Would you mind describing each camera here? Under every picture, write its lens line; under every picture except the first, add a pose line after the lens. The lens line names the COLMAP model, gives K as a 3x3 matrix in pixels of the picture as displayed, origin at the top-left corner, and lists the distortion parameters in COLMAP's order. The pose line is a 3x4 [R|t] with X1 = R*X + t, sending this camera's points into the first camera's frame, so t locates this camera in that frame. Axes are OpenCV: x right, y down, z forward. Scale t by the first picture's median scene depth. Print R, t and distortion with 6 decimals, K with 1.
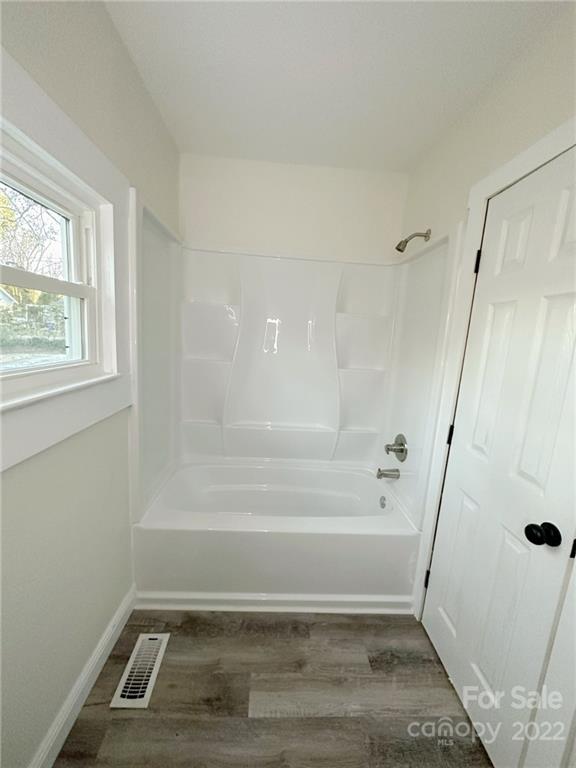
lens RADIAL K [[307.7, 0, 288.1], [0, 307.7, 384.2], [0, 0, 1]] dist [-0.002905, 0.000183]
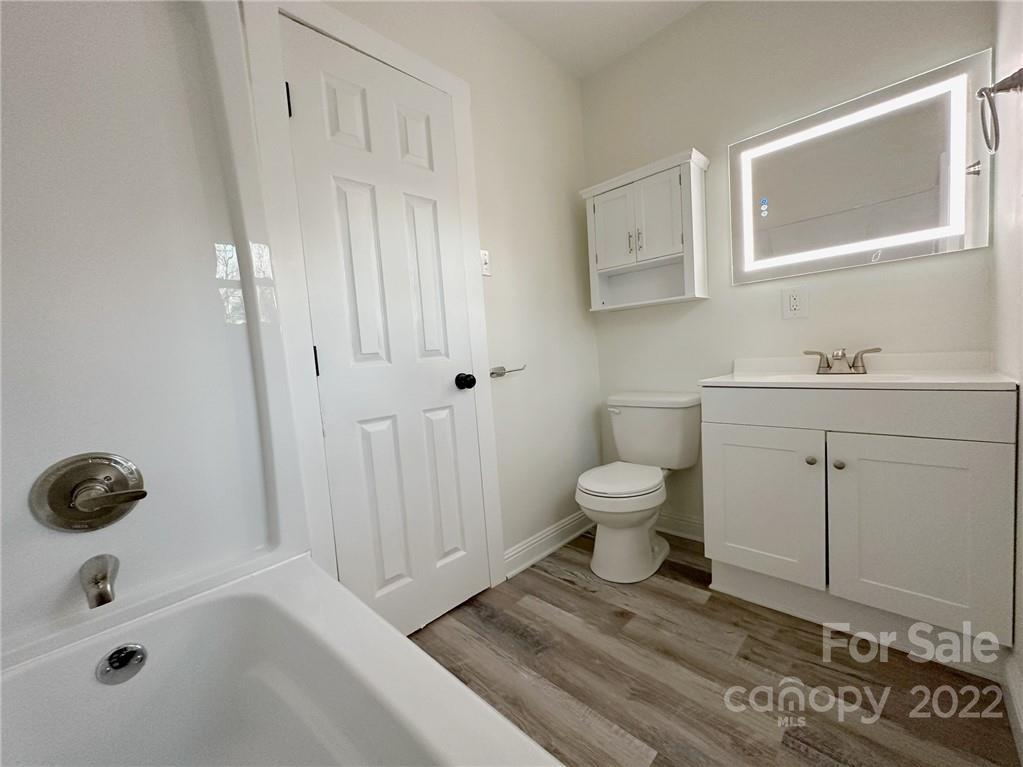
lens RADIAL K [[409.9, 0, 512.5], [0, 409.9, 386.1], [0, 0, 1]] dist [-0.002905, 0.000183]
pose [[-0.679933, -0.079883, 0.728910, -0.487281], [0.136180, 0.962999, 0.232567, 0.087379], [-0.720518, 0.257392, -0.643897, 1.565378]]
